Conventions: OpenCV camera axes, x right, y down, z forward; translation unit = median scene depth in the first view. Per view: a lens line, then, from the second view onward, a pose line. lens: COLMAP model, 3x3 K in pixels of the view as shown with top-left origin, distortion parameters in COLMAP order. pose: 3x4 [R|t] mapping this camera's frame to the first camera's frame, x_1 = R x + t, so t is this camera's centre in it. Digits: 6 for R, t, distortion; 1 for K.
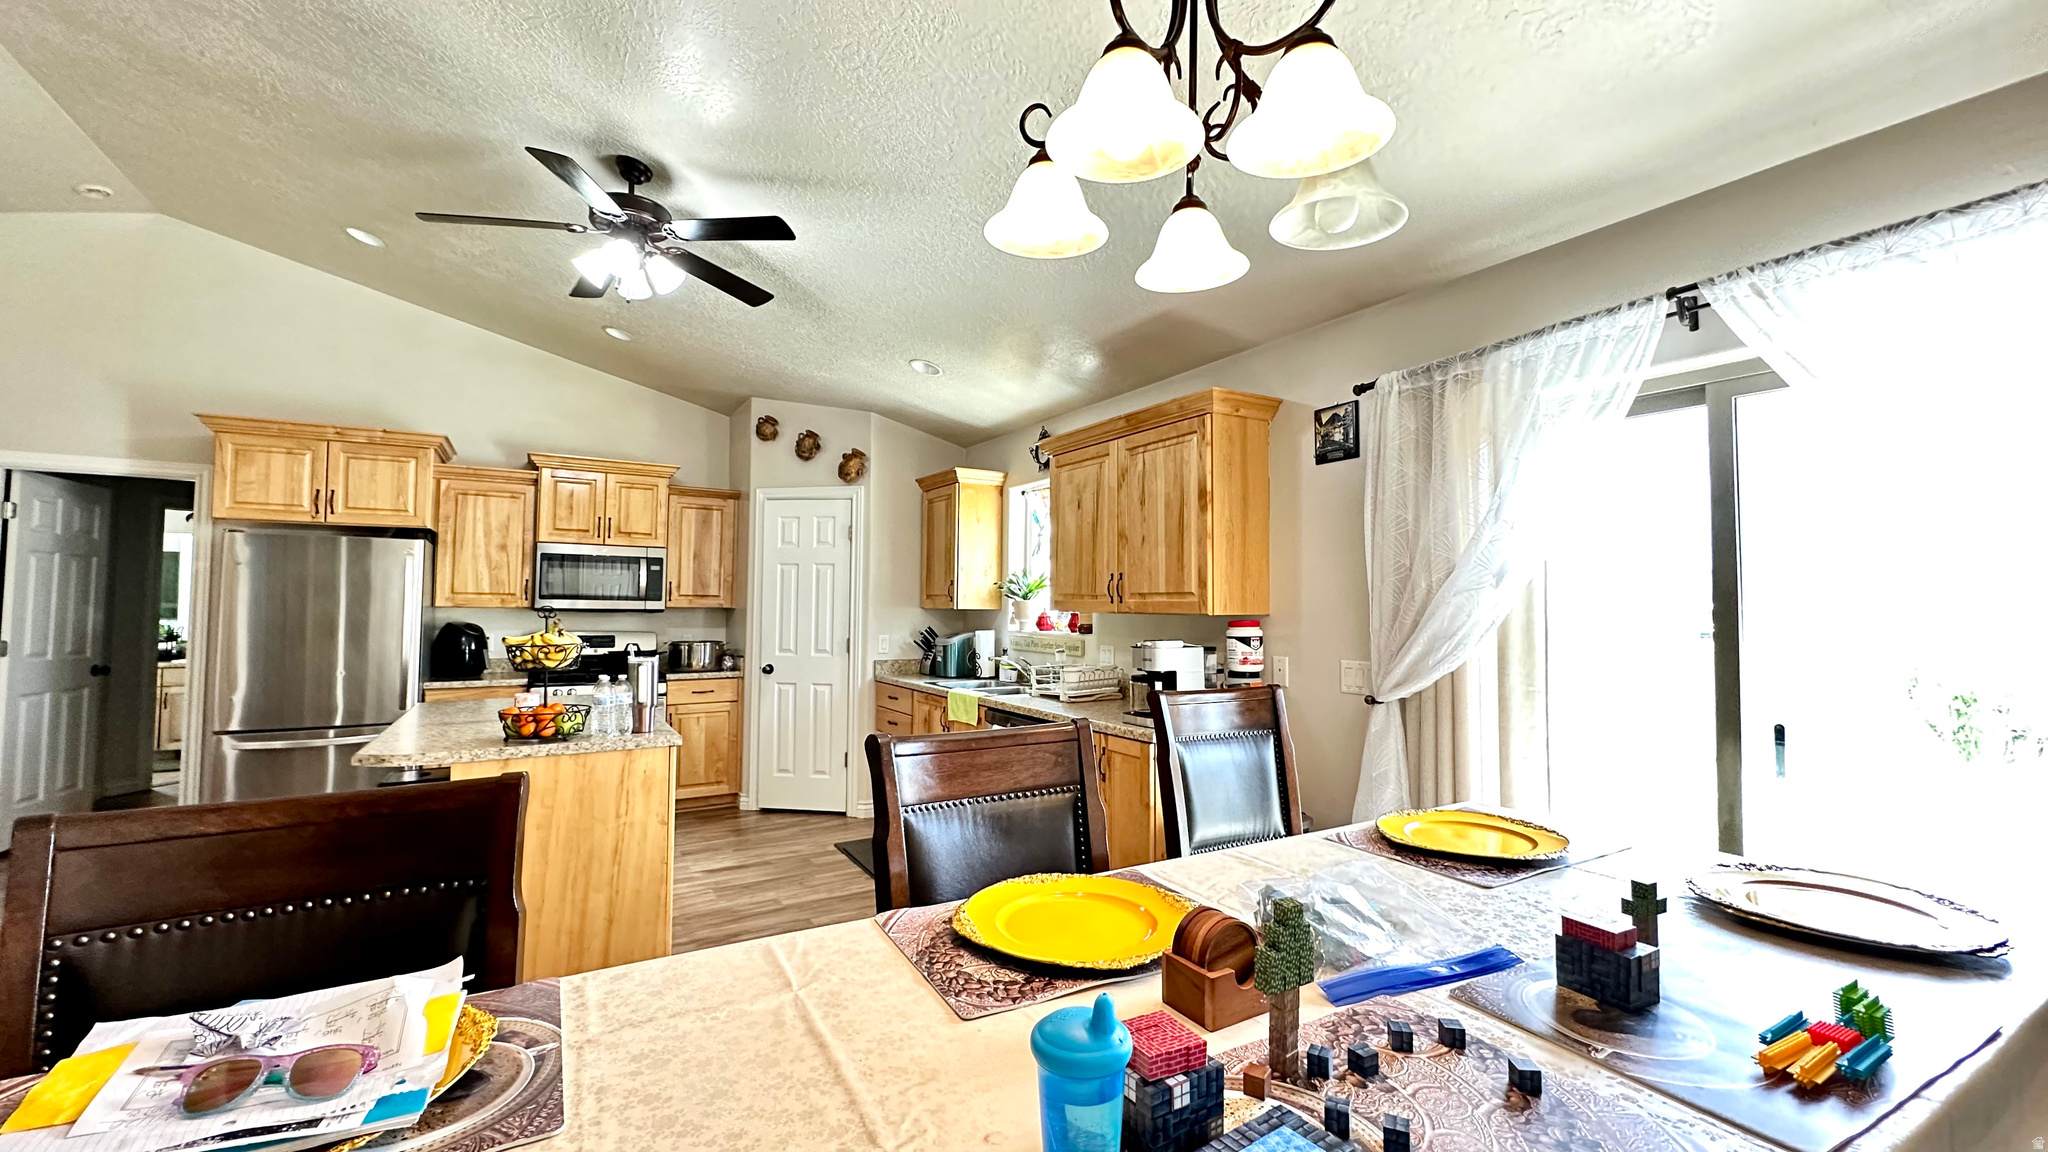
lens RADIAL K [[813.5, 0, 1024.5], [0, 813.5, 570.7], [0, 0, 1]] dist [-0.000860, 0.000599]
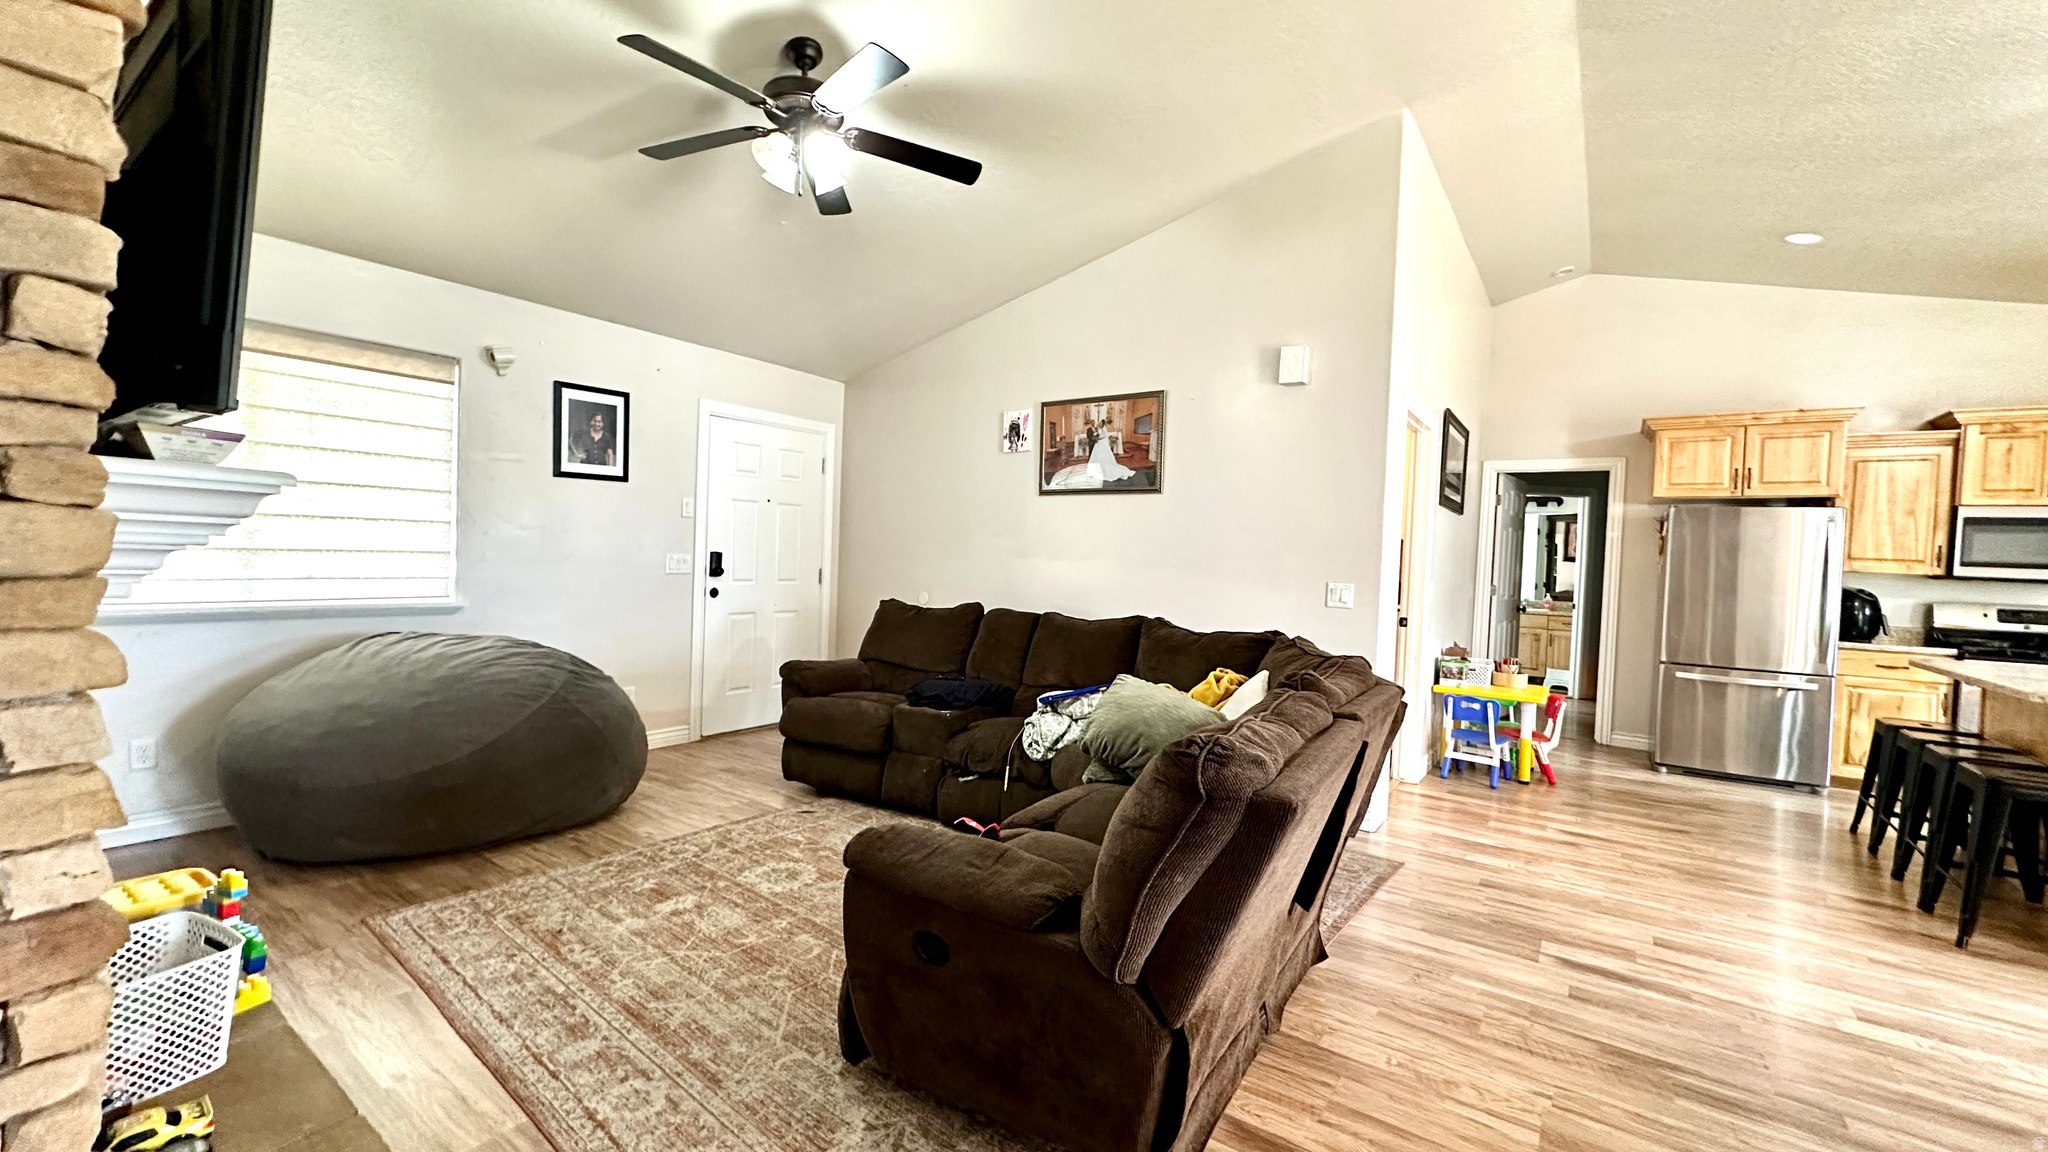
lens RADIAL K [[813.5, 0, 1024.5], [0, 813.5, 570.7], [0, 0, 1]] dist [-0.000860, 0.000599]
pose [[0.418306, 0.025052, -0.907960, -0.217786], [0.002853, 0.999578, 0.028895, 0.010713], [0.908302, -0.014678, 0.418059, -0.417964]]
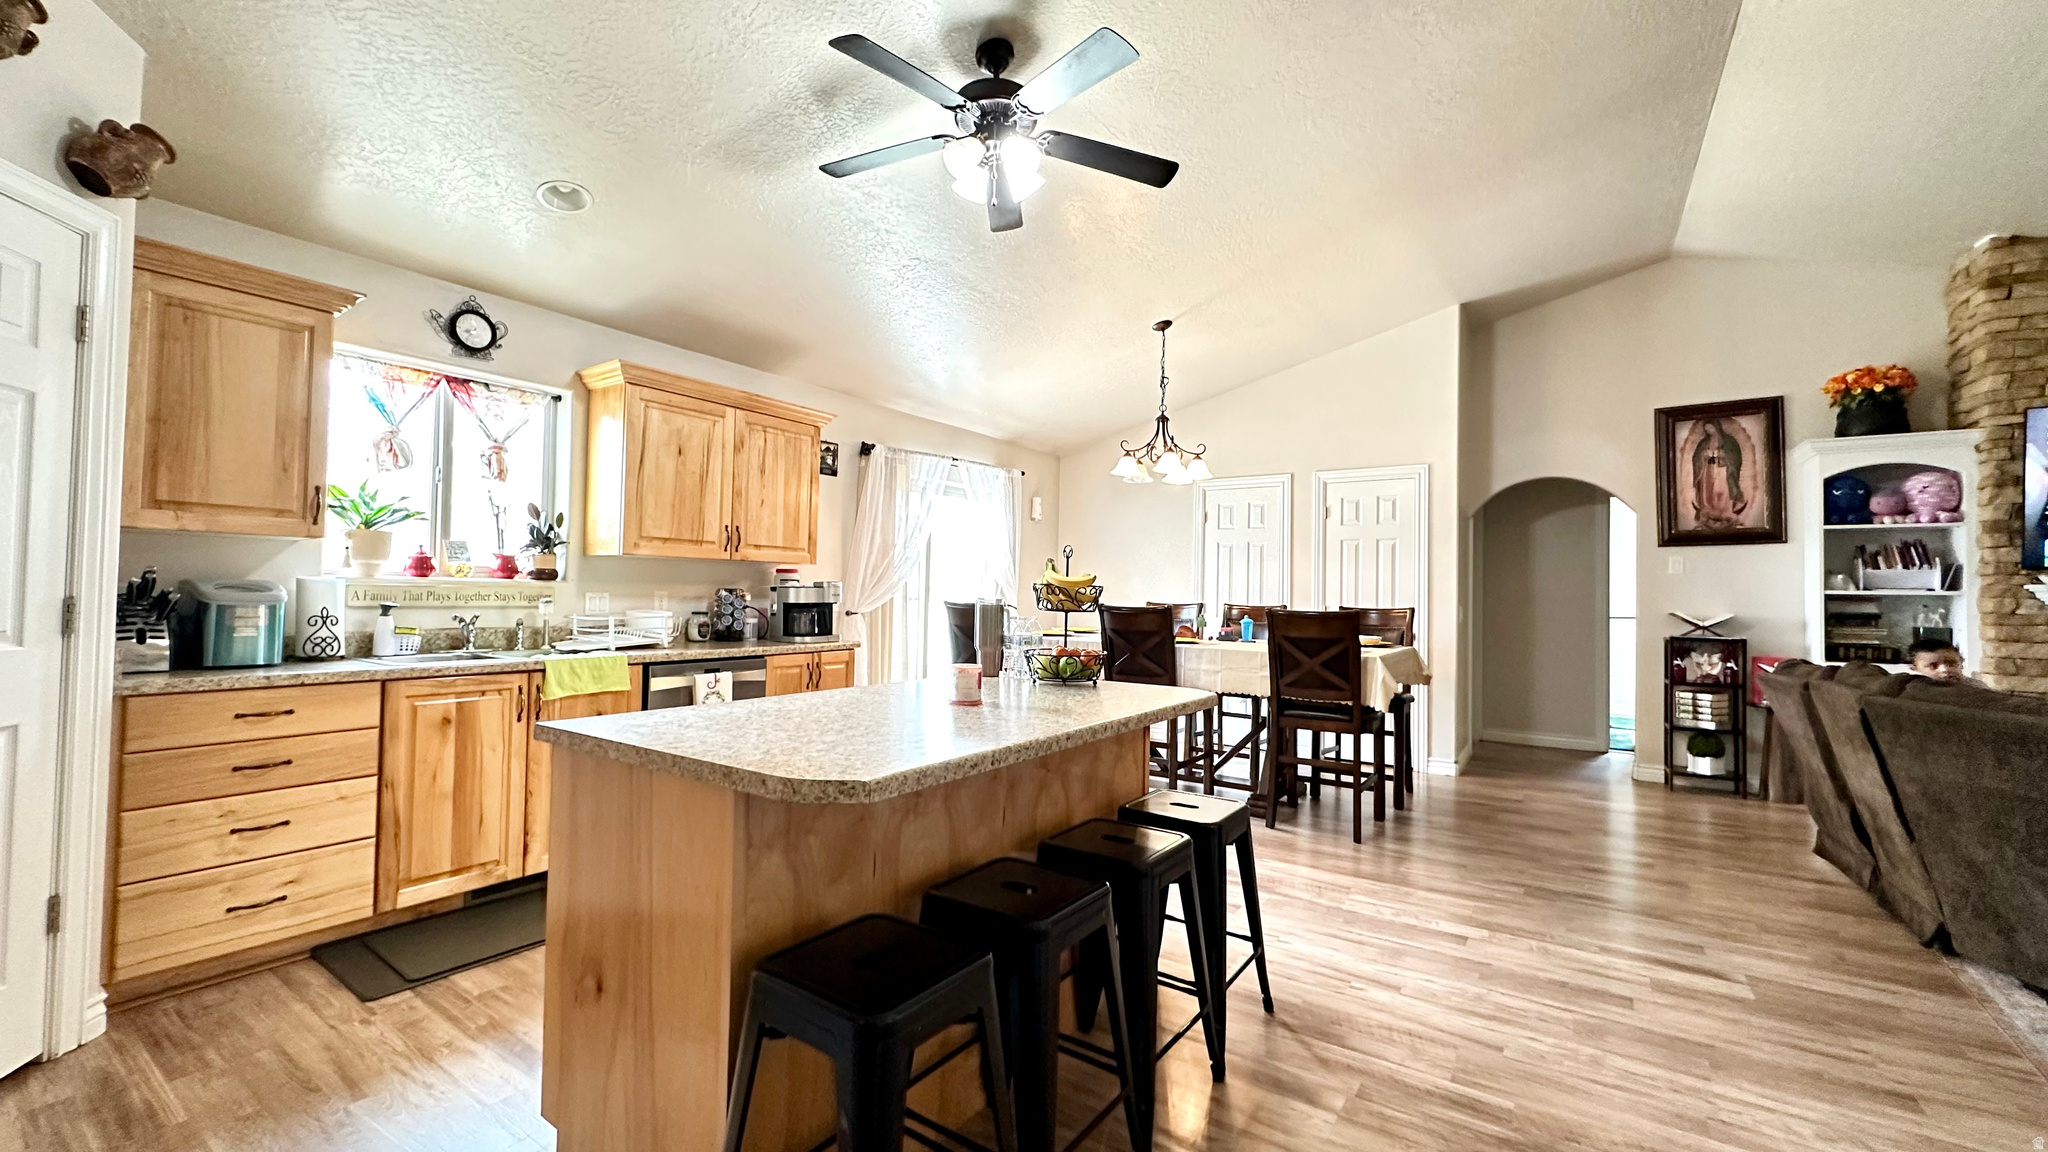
lens RADIAL K [[813.5, 0, 1024.5], [0, 813.5, 570.7], [0, 0, 1]] dist [-0.000860, 0.000599]
pose [[-0.435018, 0.004940, 0.900408, -0.887000], [-0.056936, 0.997833, -0.032983, 0.066207], [-0.898620, -0.065614, -0.433794, 0.892666]]
